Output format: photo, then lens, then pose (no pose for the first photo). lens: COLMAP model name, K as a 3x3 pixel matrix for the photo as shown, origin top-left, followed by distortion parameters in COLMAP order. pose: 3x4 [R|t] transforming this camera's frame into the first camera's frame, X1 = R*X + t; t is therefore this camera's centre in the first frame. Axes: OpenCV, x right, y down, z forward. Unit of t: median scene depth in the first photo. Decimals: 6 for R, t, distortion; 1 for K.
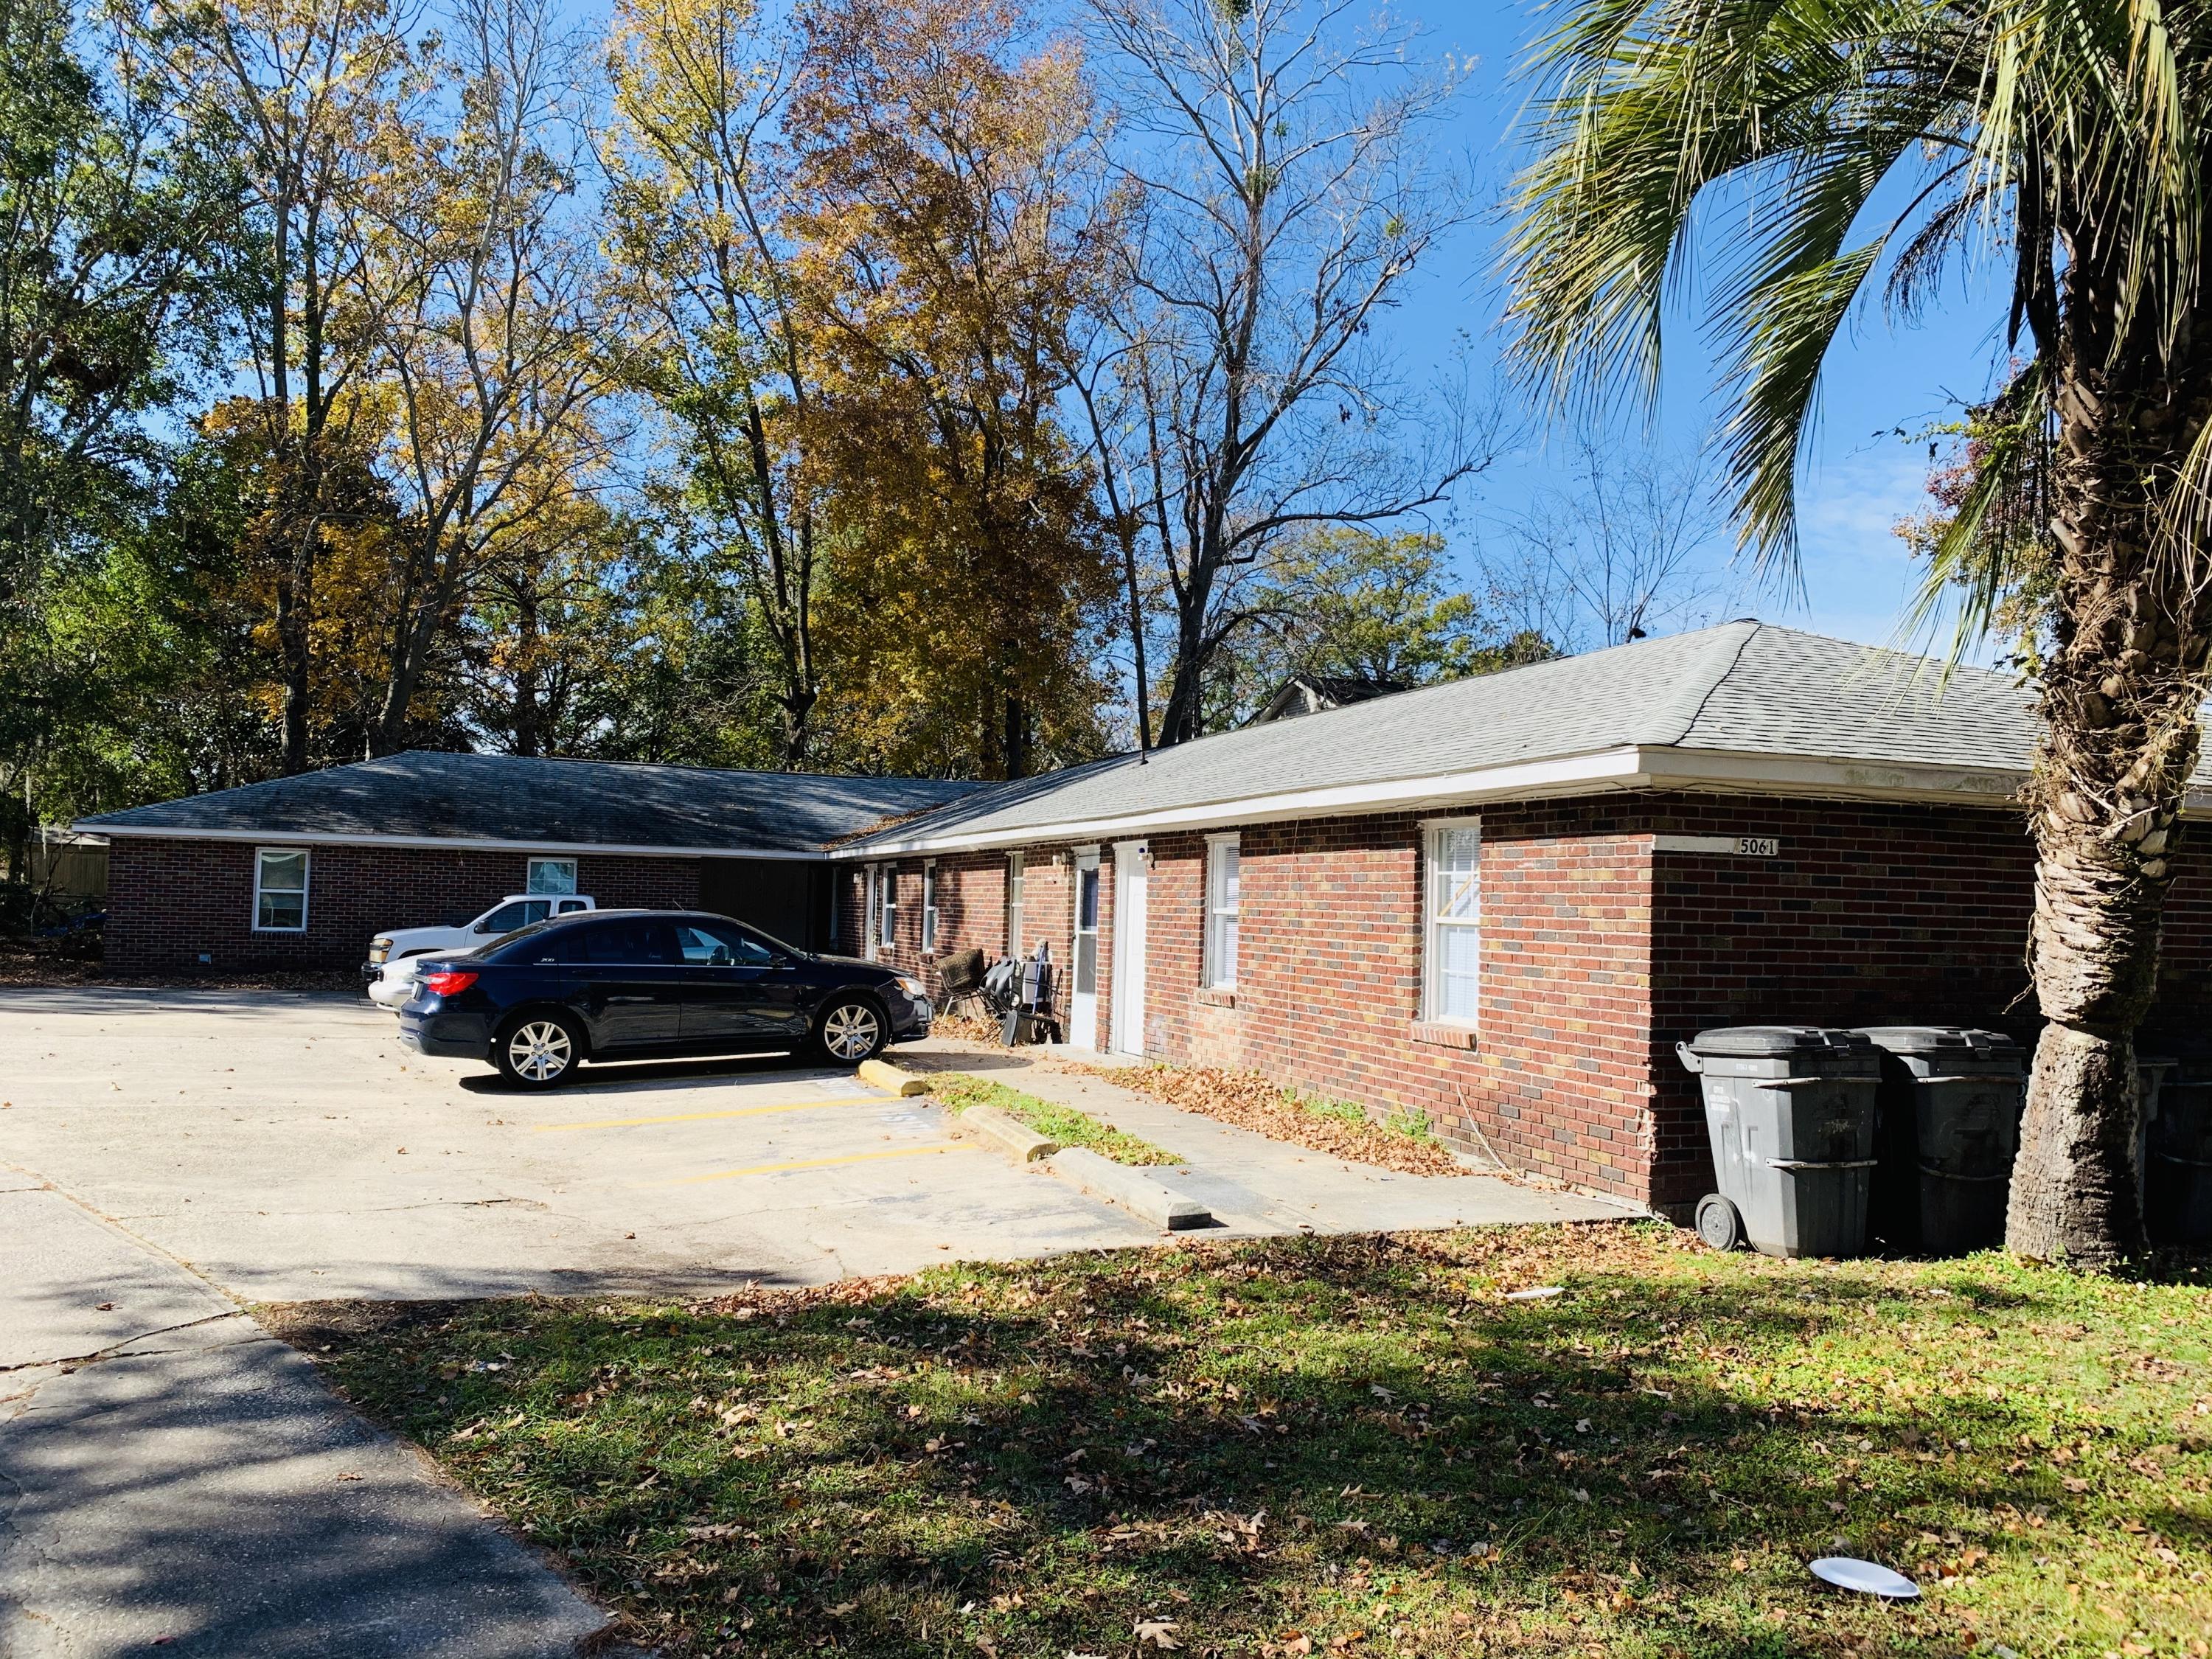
lens RADIAL K [[1685.2, 0, 1104.5], [0, 1685.2, 808.8], [0, 0, 1]] dist [0.086060, -0.158267]
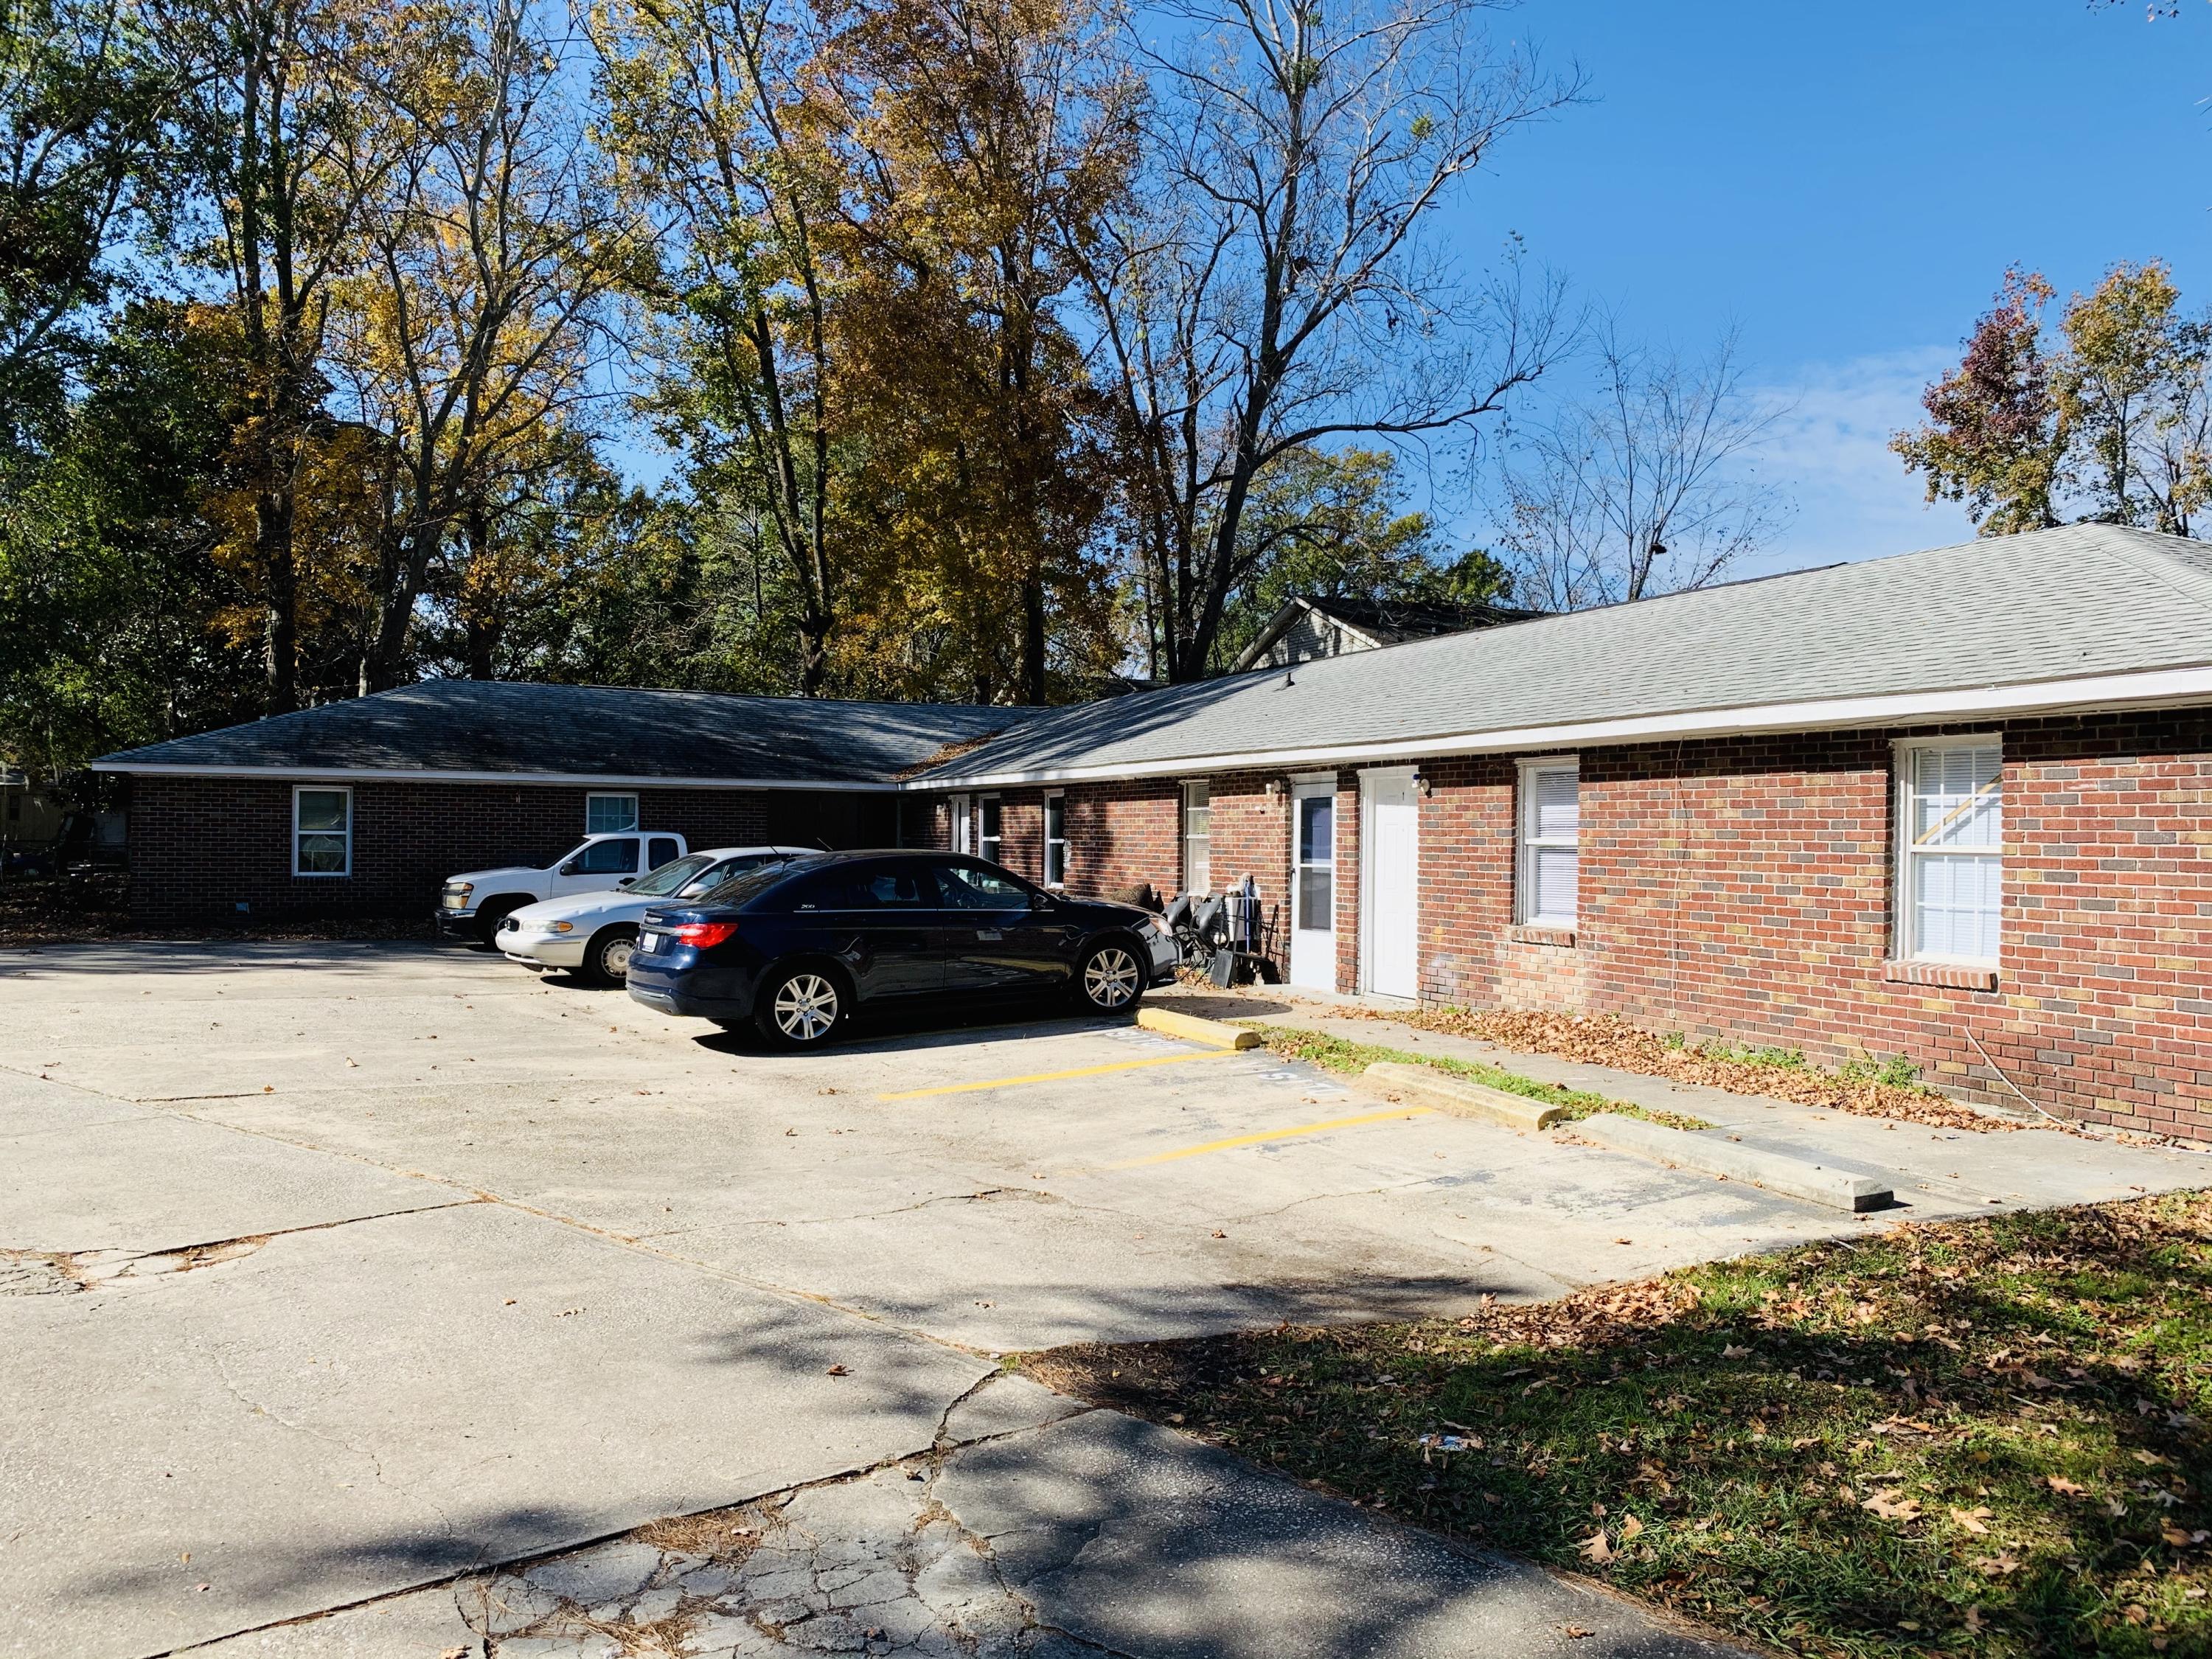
lens RADIAL K [[1690.4, 0, 1101.3], [0, 1690.4, 820.8], [0, 0, 1]] dist [0.011563, -0.010376]
pose [[0.996916, -0.015303, 0.076964, -0.161832], [0.011352, 0.998608, 0.051515, -0.000491], [-0.077645, -0.050483, 0.995702, 0.068254]]
